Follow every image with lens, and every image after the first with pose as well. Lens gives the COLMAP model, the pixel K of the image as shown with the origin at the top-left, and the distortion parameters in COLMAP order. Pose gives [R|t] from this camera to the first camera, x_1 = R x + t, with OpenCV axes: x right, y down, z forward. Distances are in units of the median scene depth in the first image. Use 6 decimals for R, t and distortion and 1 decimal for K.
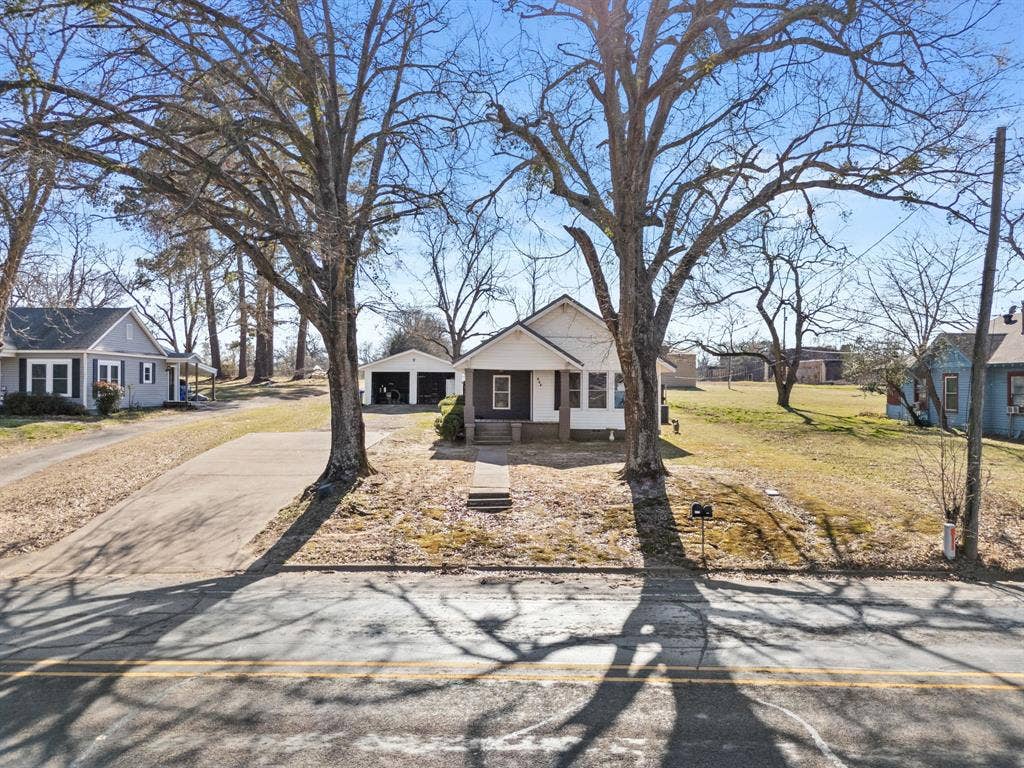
lens RADIAL K [[768.5, 0, 508.9], [0, 768.5, 385.9], [0, 0, 1]] dist [0.014213, 0.002977]
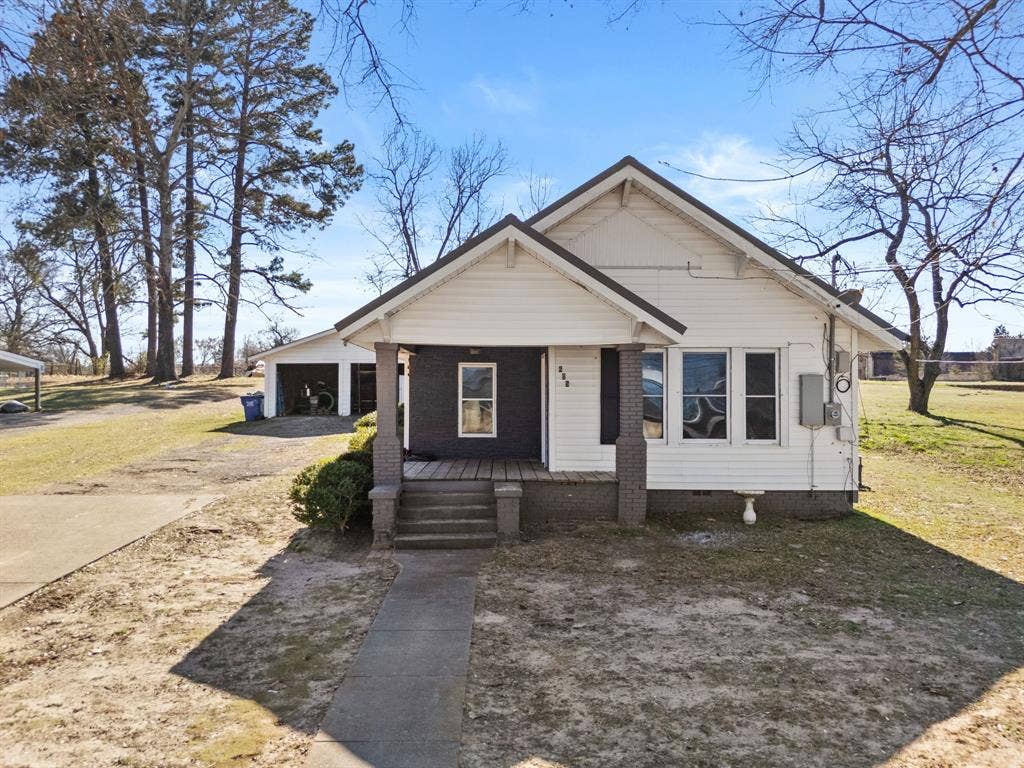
lens RADIAL K [[768.5, 0, 516.7], [0, 768.5, 382.9], [0, 0, 1]] dist [0.014213, 0.002977]
pose [[0.999912, -0.006168, 0.011761, 0.006228], [0.006183, 0.999980, -0.001201, -0.000746], [-0.011753, 0.001273, 0.999930, 0.394116]]
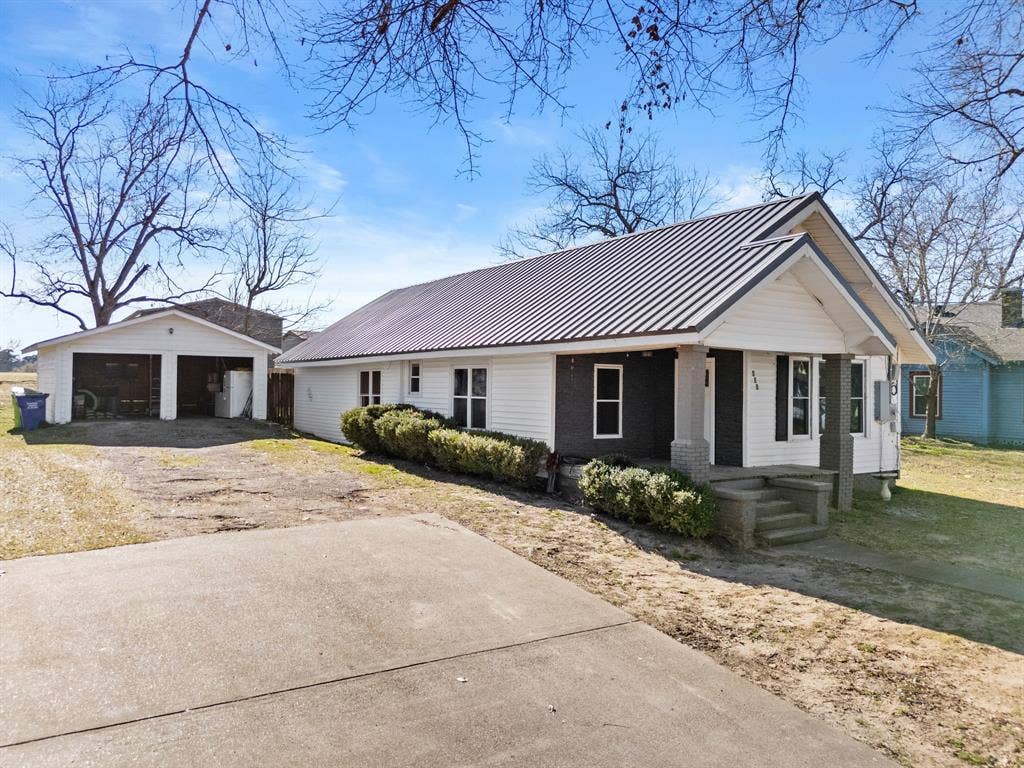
lens RADIAL K [[768.5, 0, 512.6], [0, 768.5, 383.2], [0, 0, 1]] dist [0.014213, 0.002977]
pose [[0.822818, 0.006544, 0.568268, -0.224889], [-0.007317, 0.999973, -0.000921, -0.001115], [-0.568258, -0.003400, 0.822843, 0.472739]]
